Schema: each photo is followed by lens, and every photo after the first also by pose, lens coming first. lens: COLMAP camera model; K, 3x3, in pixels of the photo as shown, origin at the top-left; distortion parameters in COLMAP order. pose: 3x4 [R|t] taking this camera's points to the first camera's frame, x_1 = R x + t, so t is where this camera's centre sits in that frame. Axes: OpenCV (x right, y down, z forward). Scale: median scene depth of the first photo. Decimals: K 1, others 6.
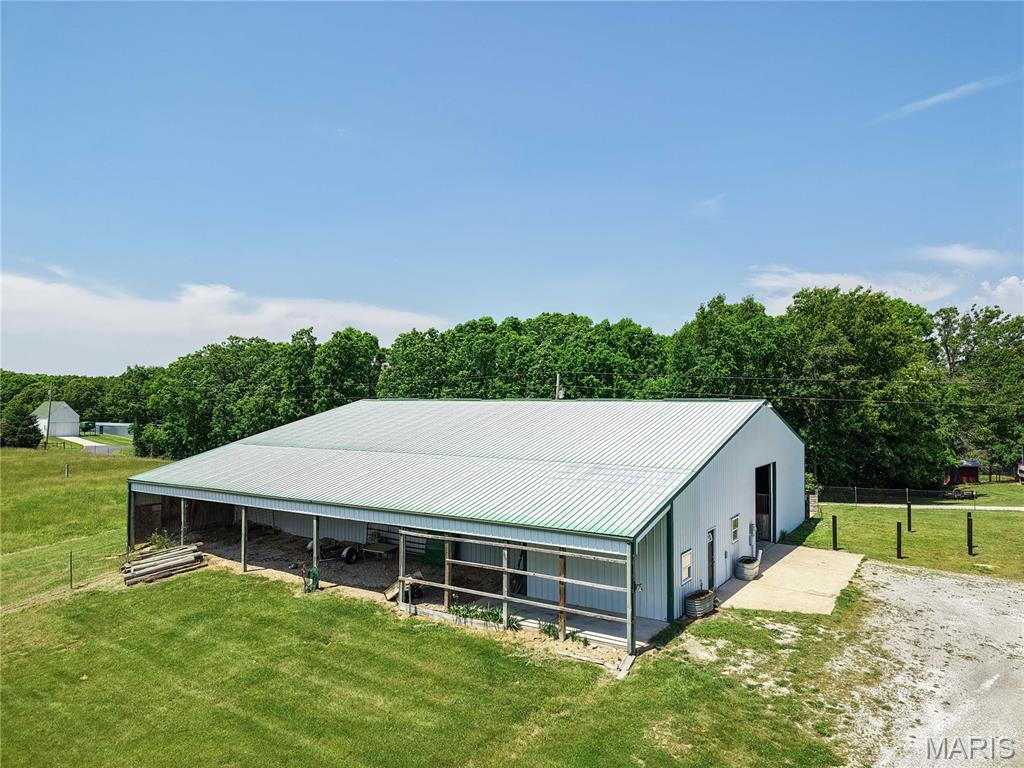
lens RADIAL K [[683.6, 0, 512.0], [0, 683.6, 384.0], [0, 0, 1]] dist [0.048100, -0.057857]
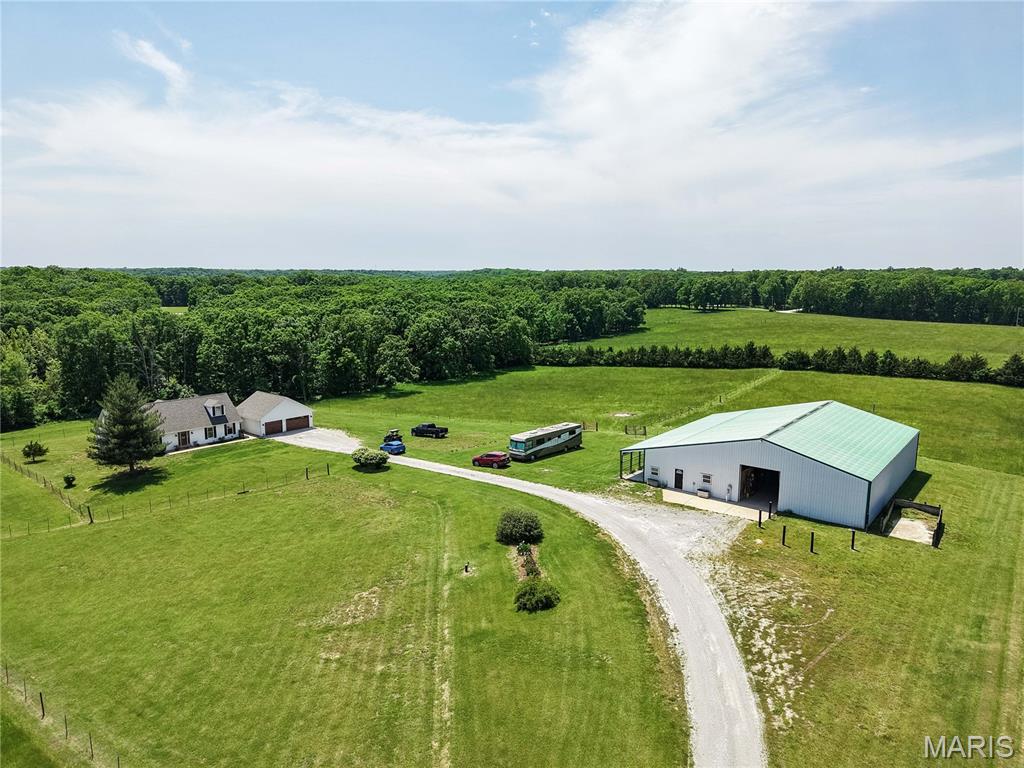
lens RADIAL K [[683.6, 0, 512.0], [0, 683.6, 384.0], [0, 0, 1]] dist [0.048100, -0.057857]
pose [[-0.095157, 0.154661, -0.983374, 3.721557], [0.022071, 0.987942, 0.153243, -0.716677], [0.995218, -0.007121, -0.097424, 0.676345]]
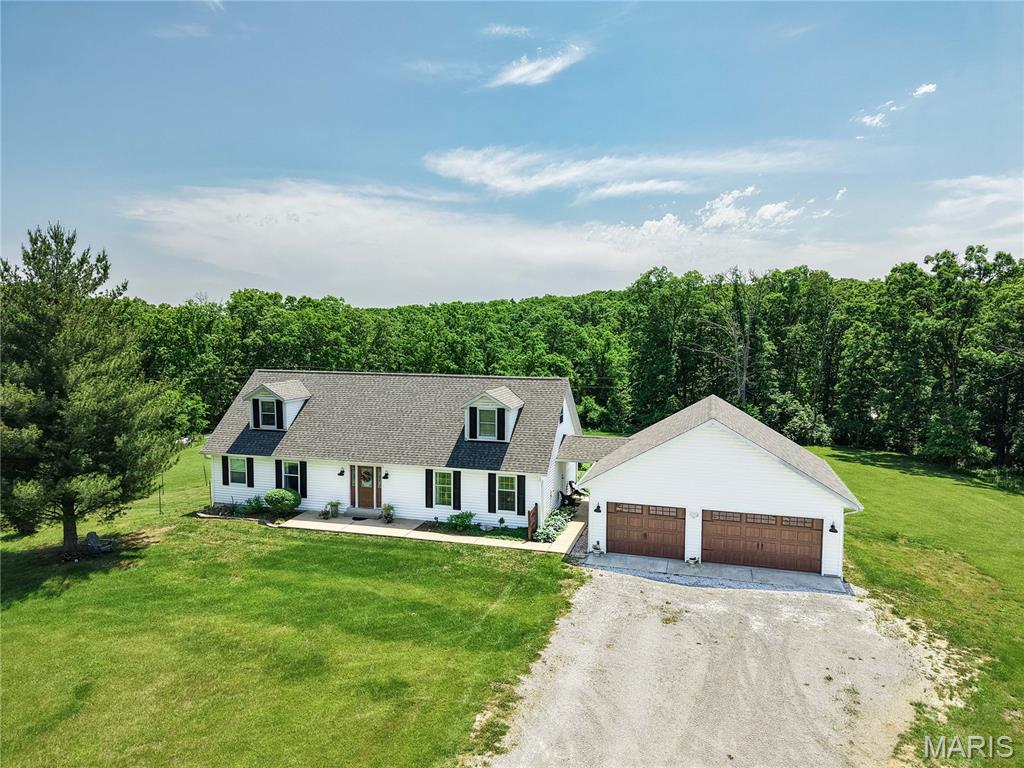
lens RADIAL K [[683.6, 0, 512.0], [0, 683.6, 384.0], [0, 0, 1]] dist [0.048100, -0.057857]
pose [[-0.946018, 0.019736, -0.323513, -0.745117], [-0.000412, 0.998070, 0.062093, 0.050382], [0.324115, 0.058874, -0.944184, -0.576410]]
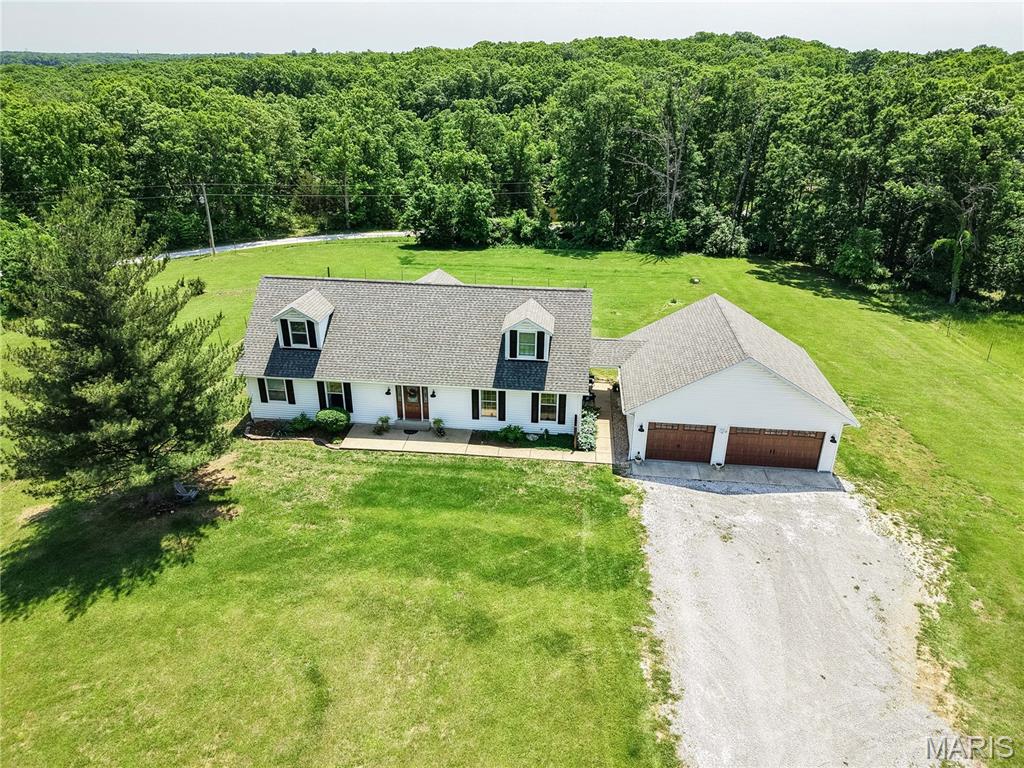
lens RADIAL K [[683.6, 0, 512.0], [0, 683.6, 384.0], [0, 0, 1]] dist [0.048100, -0.057857]
pose [[-0.871306, 0.197585, -0.449206, -0.384950], [-0.000080, 0.915308, 0.402756, -0.352615], [0.490740, 0.350959, -0.797497, -0.706154]]
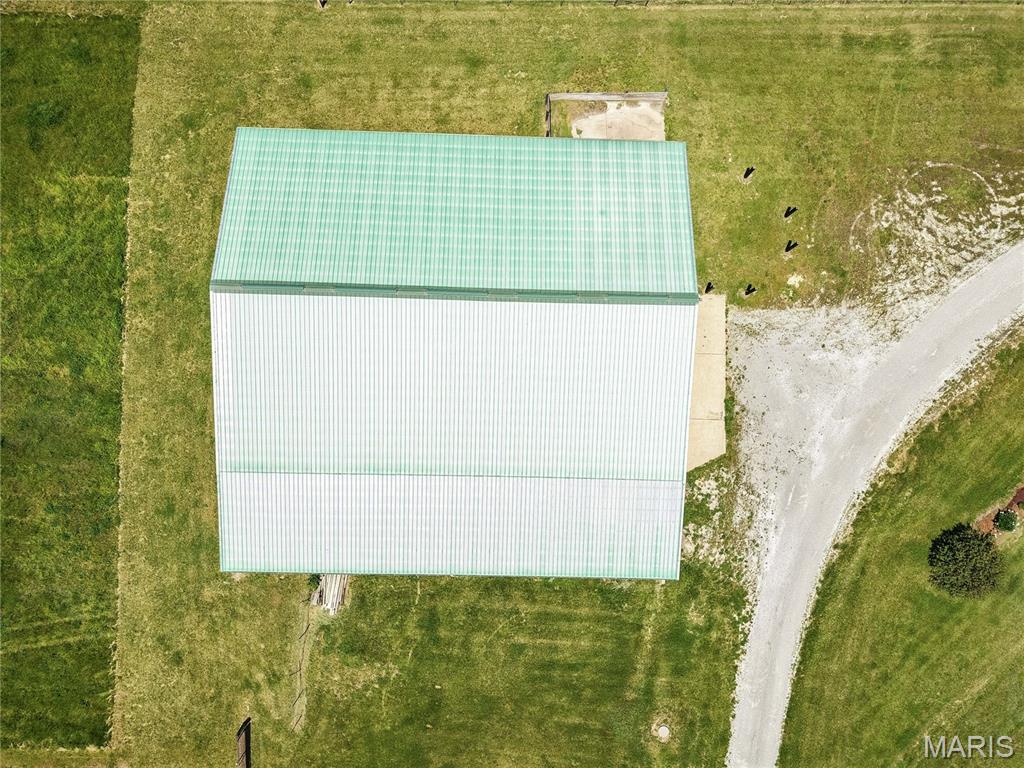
lens RADIAL K [[683.6, 0, 512.0], [0, 683.6, 384.0], [0, 0, 1]] dist [0.048100, -0.057857]
pose [[0.849760, -0.522406, 0.070708, -0.081863], [-0.047121, 0.058320, 0.997185, -1.656745], [-0.525060, -0.850700, 0.024942, 1.531022]]
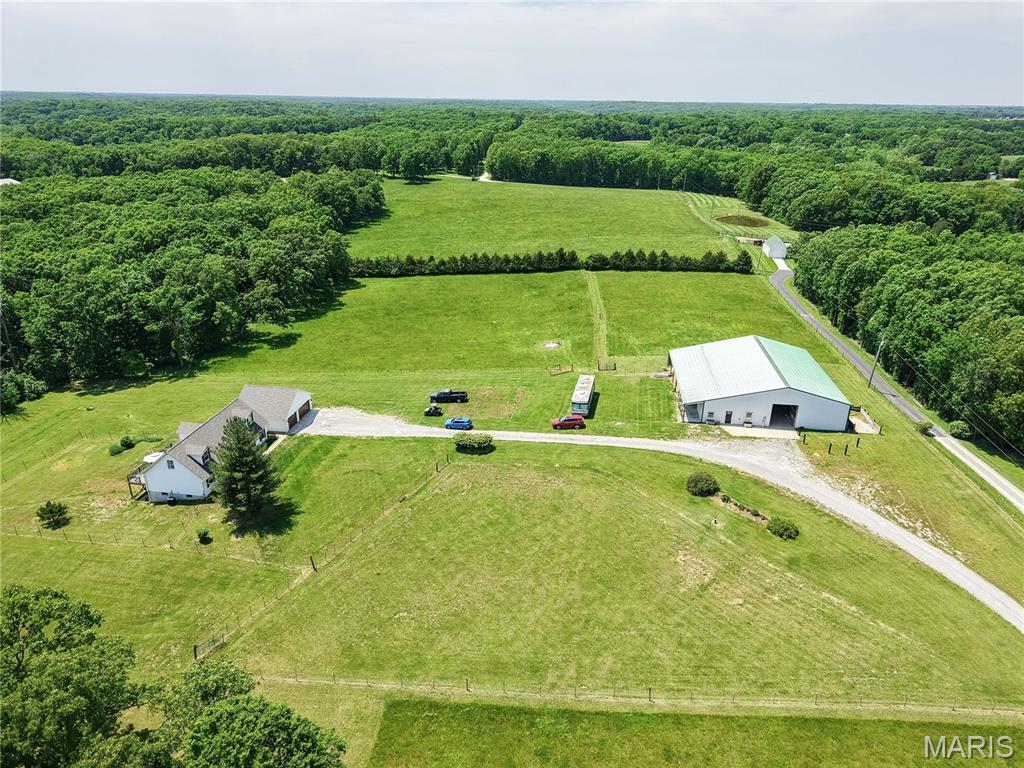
lens RADIAL K [[683.6, 0, 512.0], [0, 683.6, 384.0], [0, 0, 1]] dist [0.048100, -0.057857]
pose [[0.440195, 0.343083, -0.829772, 3.836927], [0.015570, 0.921068, 0.389091, -1.979461], [0.897767, -0.184196, 0.400108, -2.327689]]
